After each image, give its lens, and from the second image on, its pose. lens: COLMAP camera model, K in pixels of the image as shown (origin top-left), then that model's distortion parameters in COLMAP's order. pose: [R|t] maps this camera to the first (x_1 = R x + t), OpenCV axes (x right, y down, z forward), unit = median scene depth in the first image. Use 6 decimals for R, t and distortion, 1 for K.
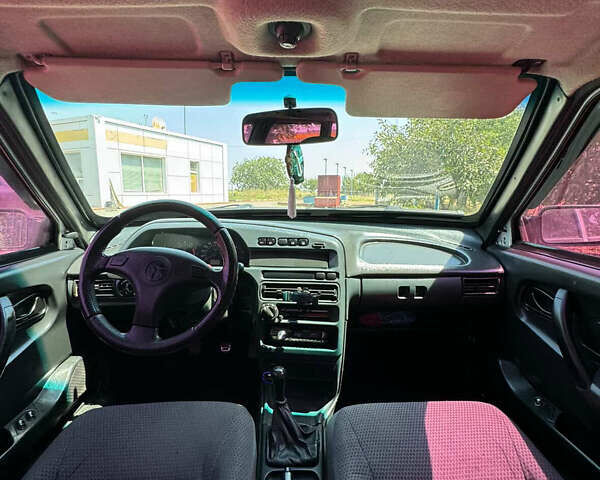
lens RADIAL K [[357.2, 0, 300.0], [0, 357.2, 240.0], [0, 0, 1]] dist [-0.026919, 0.000027]
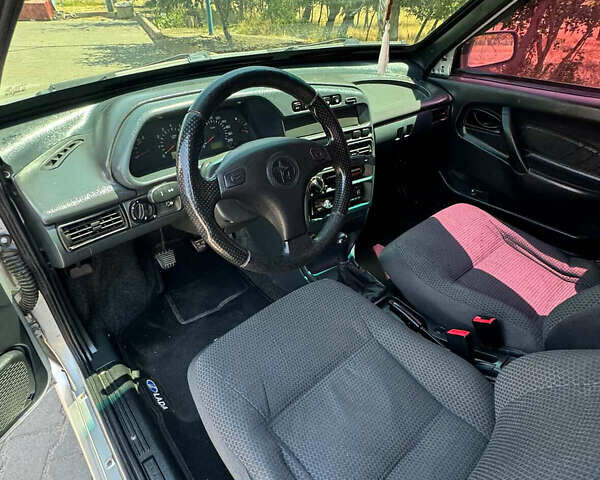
lens RADIAL K [[357.2, 0, 300.0], [0, 357.2, 240.0], [0, 0, 1]] dist [-0.026919, 0.000027]
pose [[0.801749, -0.352427, 0.482694, -0.608836], [0.103740, 0.877442, 0.468330, -0.109634], [-0.588588, -0.325409, 0.740049, 0.292236]]
